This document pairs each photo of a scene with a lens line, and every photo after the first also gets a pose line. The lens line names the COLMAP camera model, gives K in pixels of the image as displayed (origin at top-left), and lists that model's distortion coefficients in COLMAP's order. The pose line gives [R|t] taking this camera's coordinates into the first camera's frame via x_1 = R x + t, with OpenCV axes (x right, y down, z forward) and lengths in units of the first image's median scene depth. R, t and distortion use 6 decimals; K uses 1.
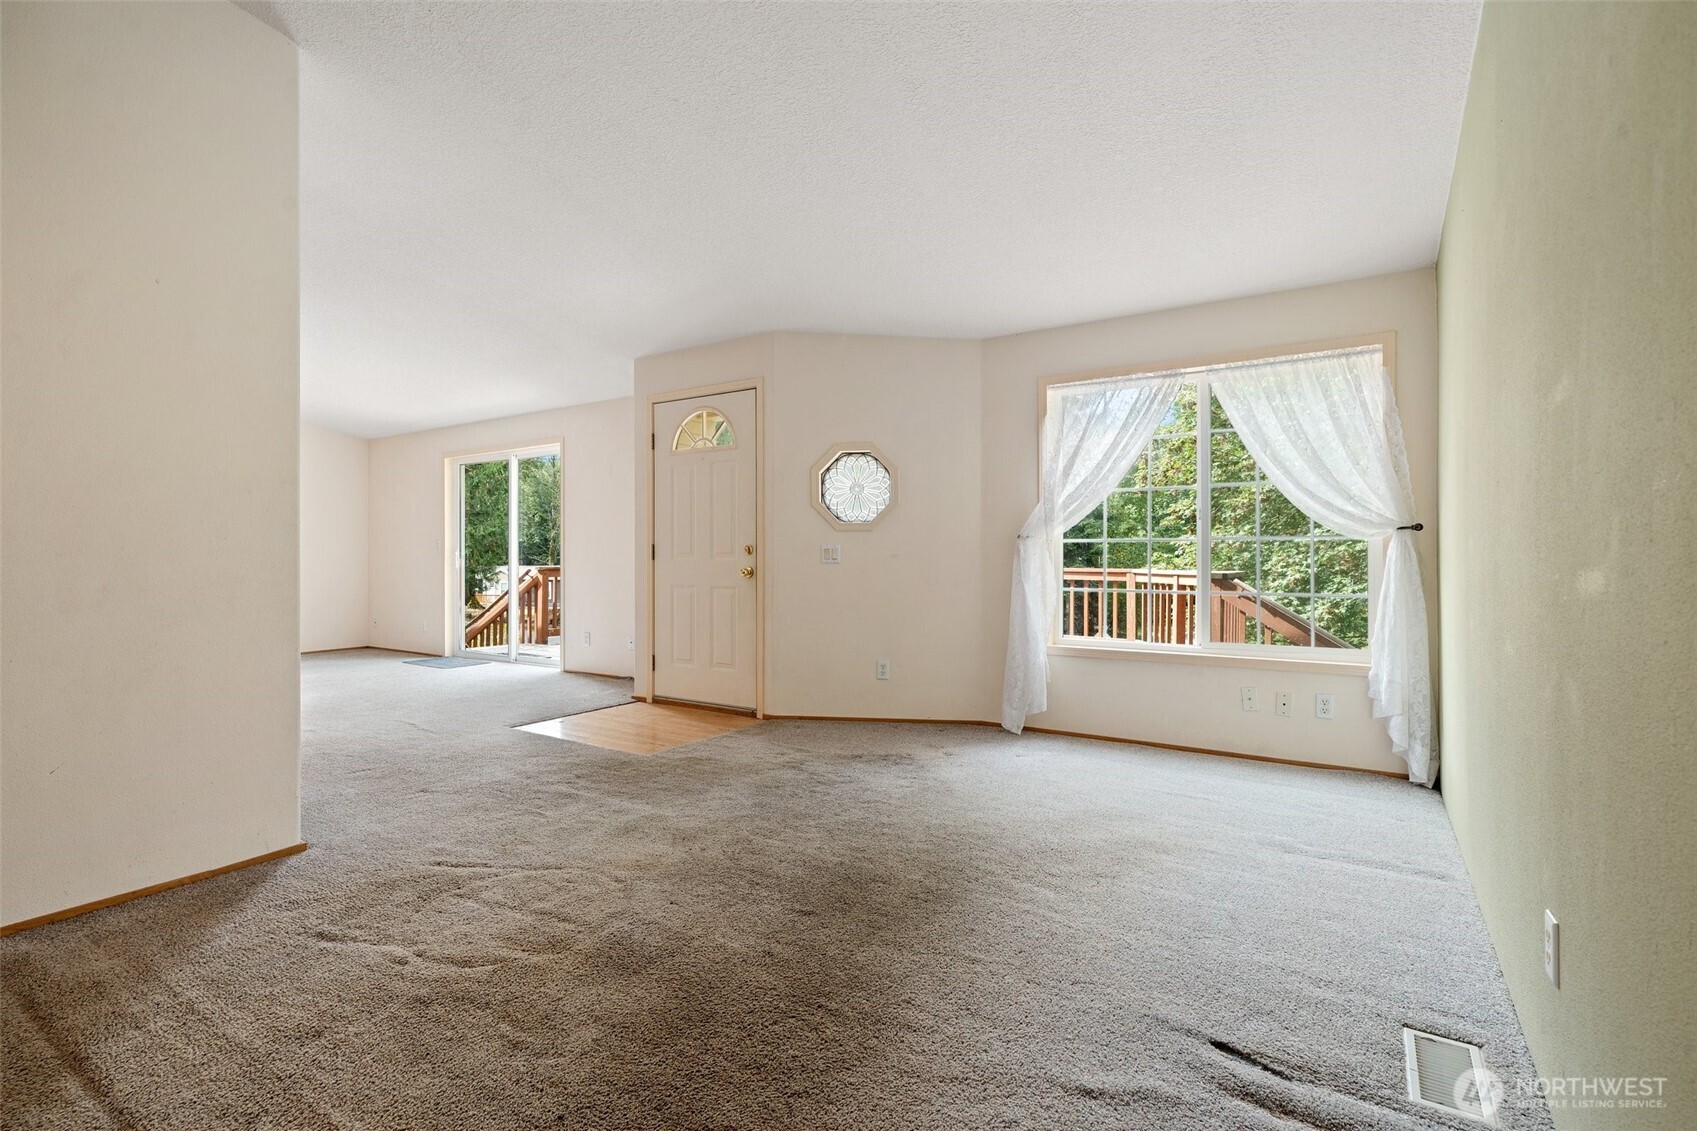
lens RADIAL K [[792.9, 0, 826.3], [0, 792.9, 547.9], [0, 0, 1]] dist [0.000357, -0.000176]
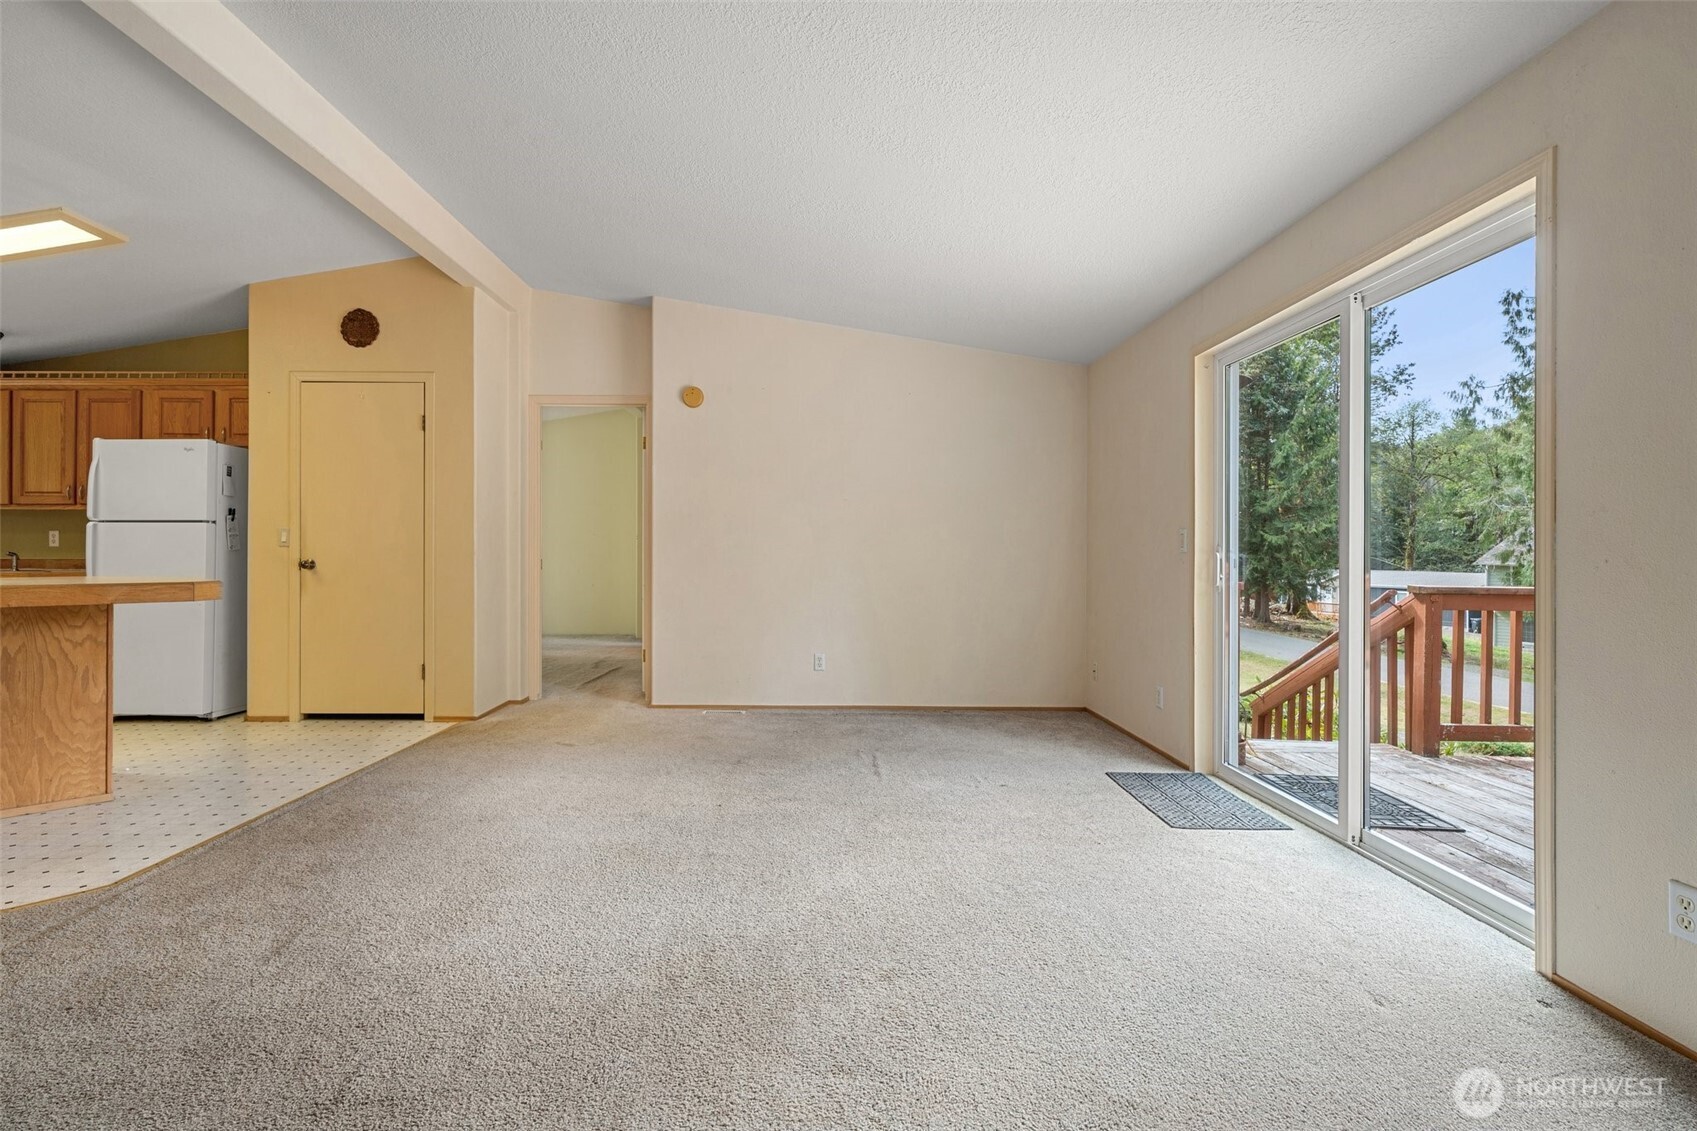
lens RADIAL K [[792.9, 0, 826.3], [0, 792.9, 547.9], [0, 0, 1]] dist [0.000357, -0.000176]
pose [[0.569463, 0.000931, -0.822016, -0.179864], [-0.001804, 0.999998, -0.000117, 0.002283], [0.822015, 0.001549, 0.569464, 0.457970]]
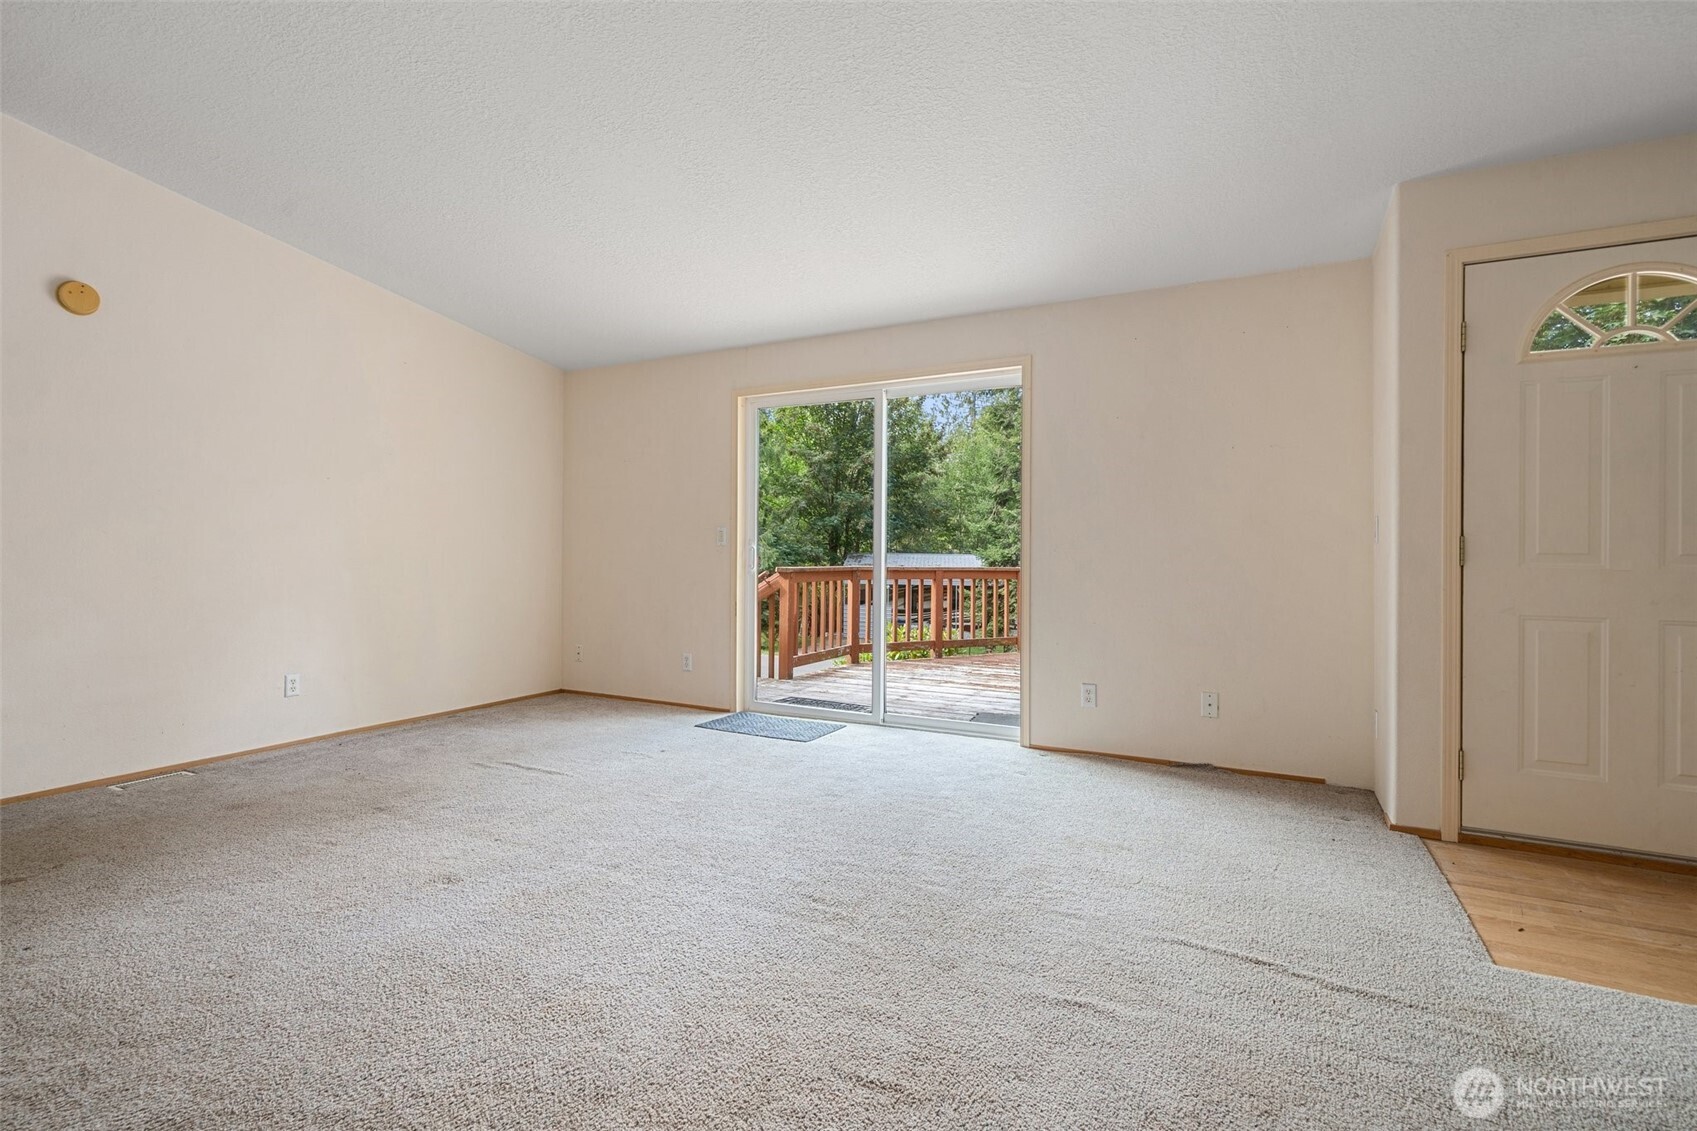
lens RADIAL K [[792.9, 0, 826.3], [0, 792.9, 547.9], [0, 0, 1]] dist [0.000357, -0.000176]
pose [[0.994257, 0.009139, 0.106628, -0.400763], [-0.009724, 0.999940, 0.004969, 0.002524], [-0.106576, -0.005977, 0.994287, 0.308474]]
